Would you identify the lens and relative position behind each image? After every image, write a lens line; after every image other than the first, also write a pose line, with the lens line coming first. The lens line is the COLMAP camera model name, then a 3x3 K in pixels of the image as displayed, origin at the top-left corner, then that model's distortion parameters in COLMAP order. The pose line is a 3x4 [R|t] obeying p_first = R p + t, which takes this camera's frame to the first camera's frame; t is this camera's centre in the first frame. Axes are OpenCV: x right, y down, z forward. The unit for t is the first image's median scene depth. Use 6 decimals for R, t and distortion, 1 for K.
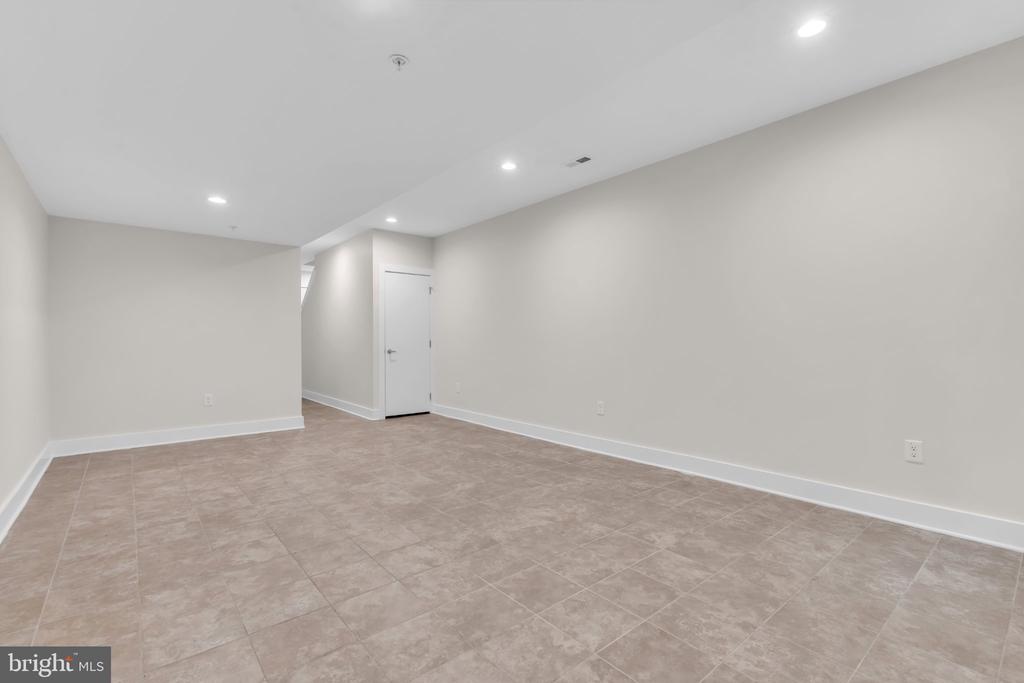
lens RADIAL K [[463.7, 0, 517.9], [0, 463.7, 340.8], [0, 0, 1]] dist [-0.001786, 0.001139]
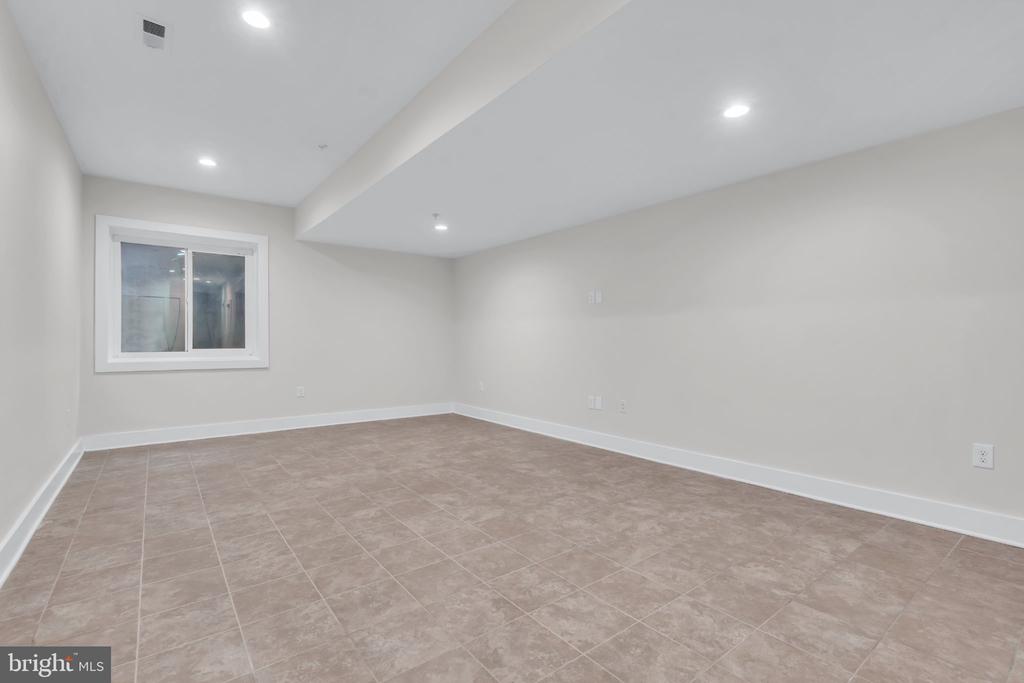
lens RADIAL K [[463.7, 0, 508.0], [0, 463.7, 341.1], [0, 0, 1]] dist [-0.001786, 0.001139]
pose [[-0.998264, 0.000925, 0.058885, -0.476194], [0.000731, 0.999994, -0.003306, 0.014103], [-0.058887, -0.003257, -0.998259, 2.078437]]
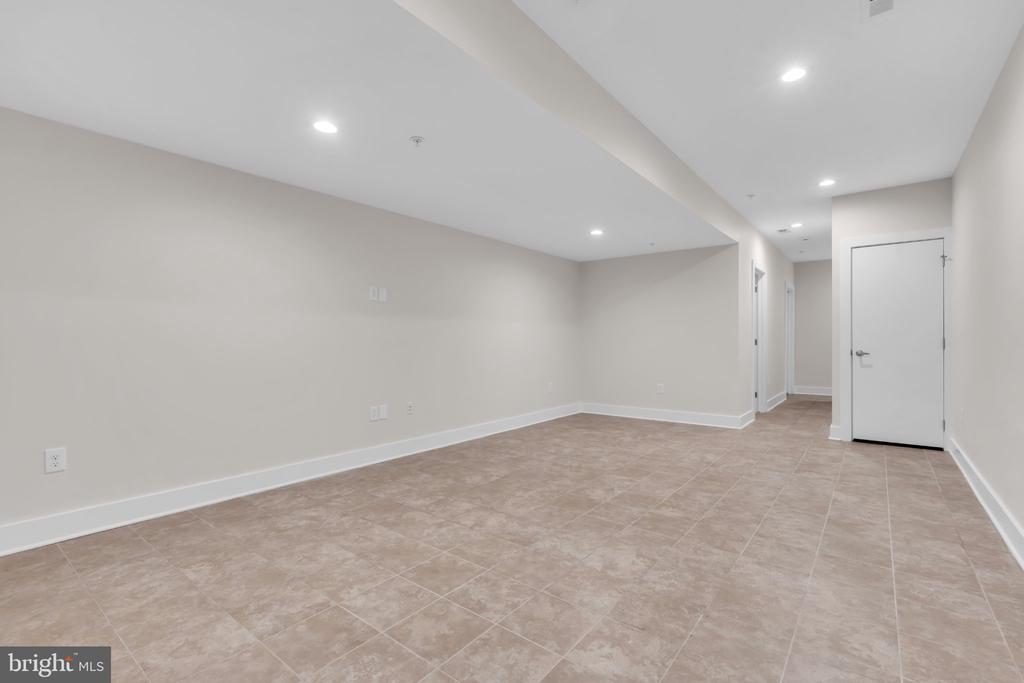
lens RADIAL K [[463.7, 0, 510.3], [0, 463.7, 342.4], [0, 0, 1]] dist [-0.001786, 0.001139]
pose [[0.191377, 0.002233, -0.981514, 0.750980], [0.003397, 0.999990, 0.002938, 0.002705], [0.981511, -0.003897, 0.191367, 0.643376]]
